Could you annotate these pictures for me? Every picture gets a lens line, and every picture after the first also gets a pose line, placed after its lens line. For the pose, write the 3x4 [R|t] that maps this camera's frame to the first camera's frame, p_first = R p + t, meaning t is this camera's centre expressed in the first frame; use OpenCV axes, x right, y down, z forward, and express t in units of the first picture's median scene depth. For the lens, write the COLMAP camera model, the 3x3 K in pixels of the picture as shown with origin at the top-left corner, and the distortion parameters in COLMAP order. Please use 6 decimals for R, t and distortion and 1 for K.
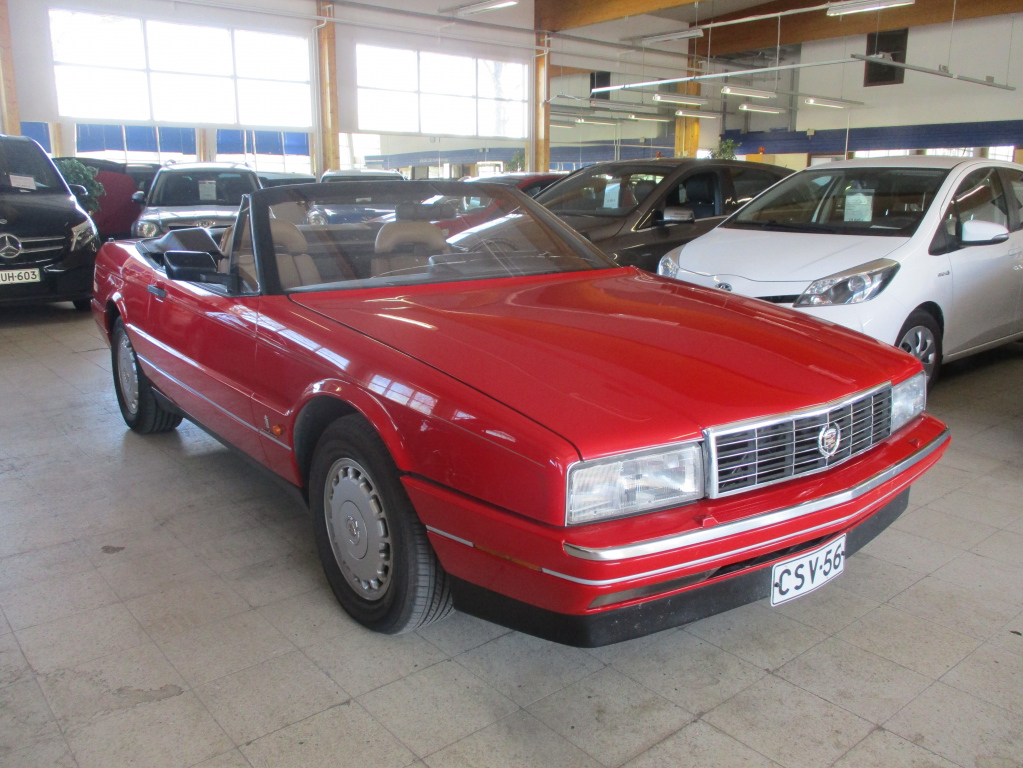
lens RADIAL K [[836.5, 0, 509.4], [0, 836.5, 381.8], [0, 0, 1]] dist [-0.029032, 0.002808]
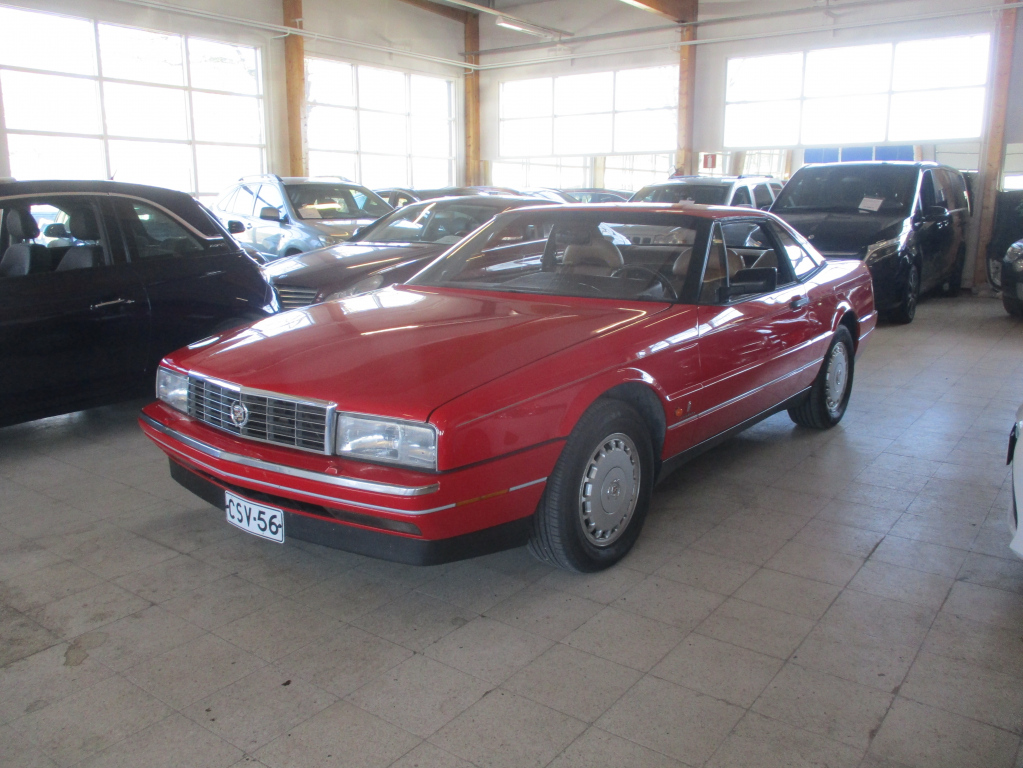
lens RADIAL K [[837.4, 0, 510.4], [0, 837.4, 375.9], [0, 0, 1]] dist [-0.022794, -0.002784]
pose [[0.254720, 0.197584, -0.946614, 1.190397], [-0.216414, 0.965722, 0.143338, -0.186238], [0.942487, 0.168349, 0.288749, 0.697956]]
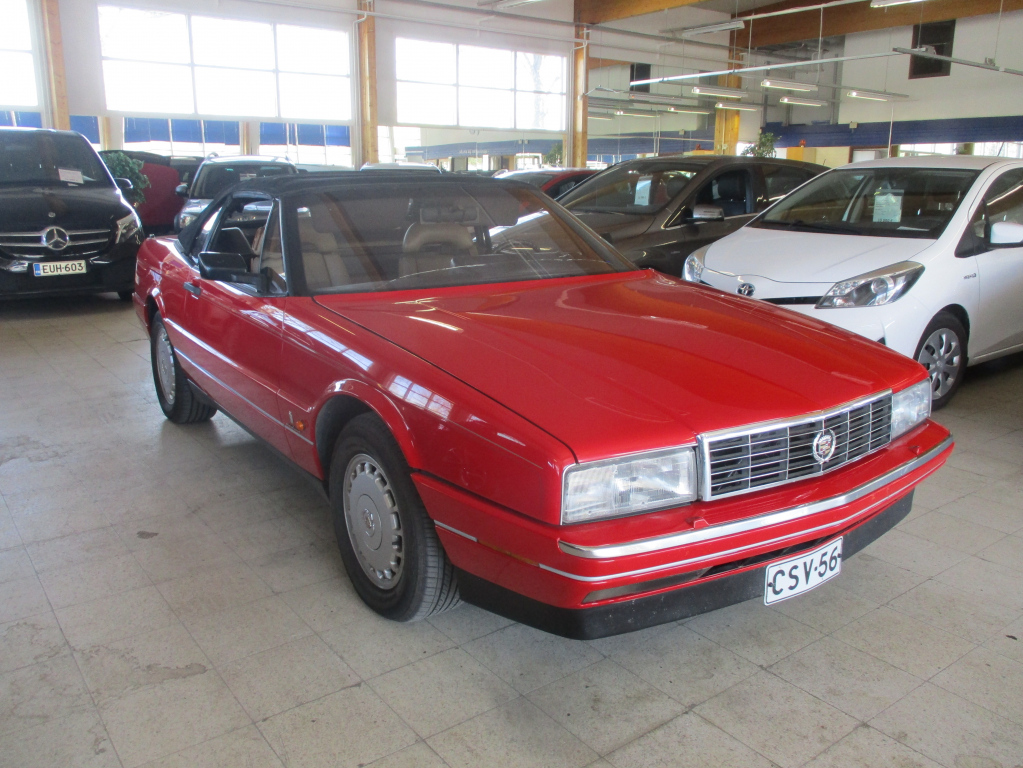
lens RADIAL K [[835.3, 0, 510.9], [0, 835.3, 382.4], [0, 0, 1]] dist [-0.027538, -0.000107]
pose [[0.998934, 0.014878, -0.043703, 0.027426], [-0.014337, 0.999817, 0.012658, -0.011743], [0.043883, -0.012018, 0.998964, -0.032803]]
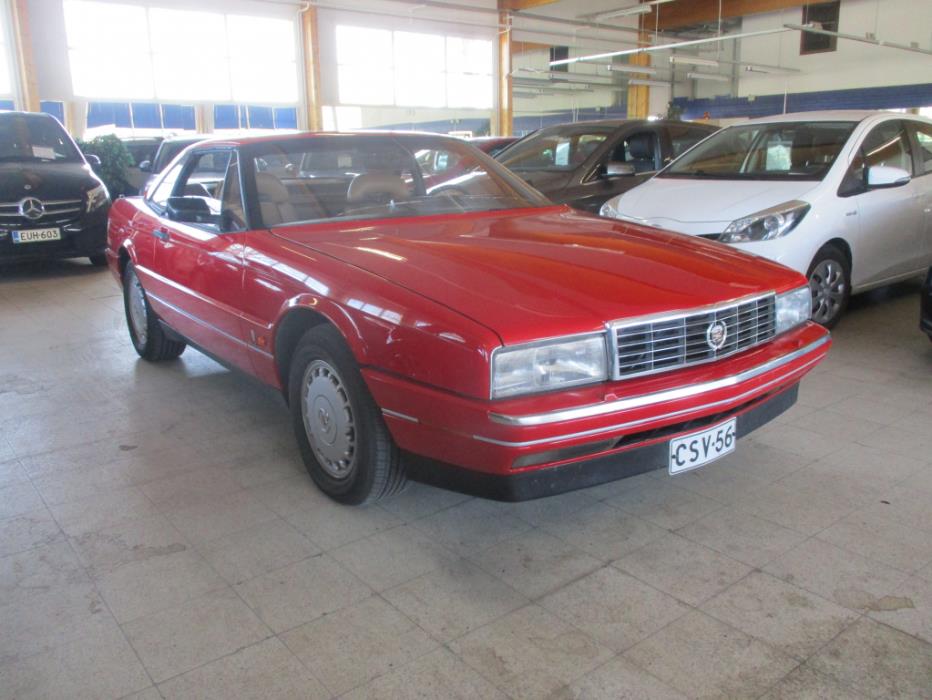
lens RADIAL K [[761.0, 0, 465.5], [0, 761.0, 348.5], [0, 0, 1]] dist [-0.027538, -0.000107]
pose [[0.999621, -0.013574, -0.023946, 0.033385], [0.014010, 0.999738, 0.018122, 0.044175], [0.023694, -0.018451, 0.999549, -0.069001]]
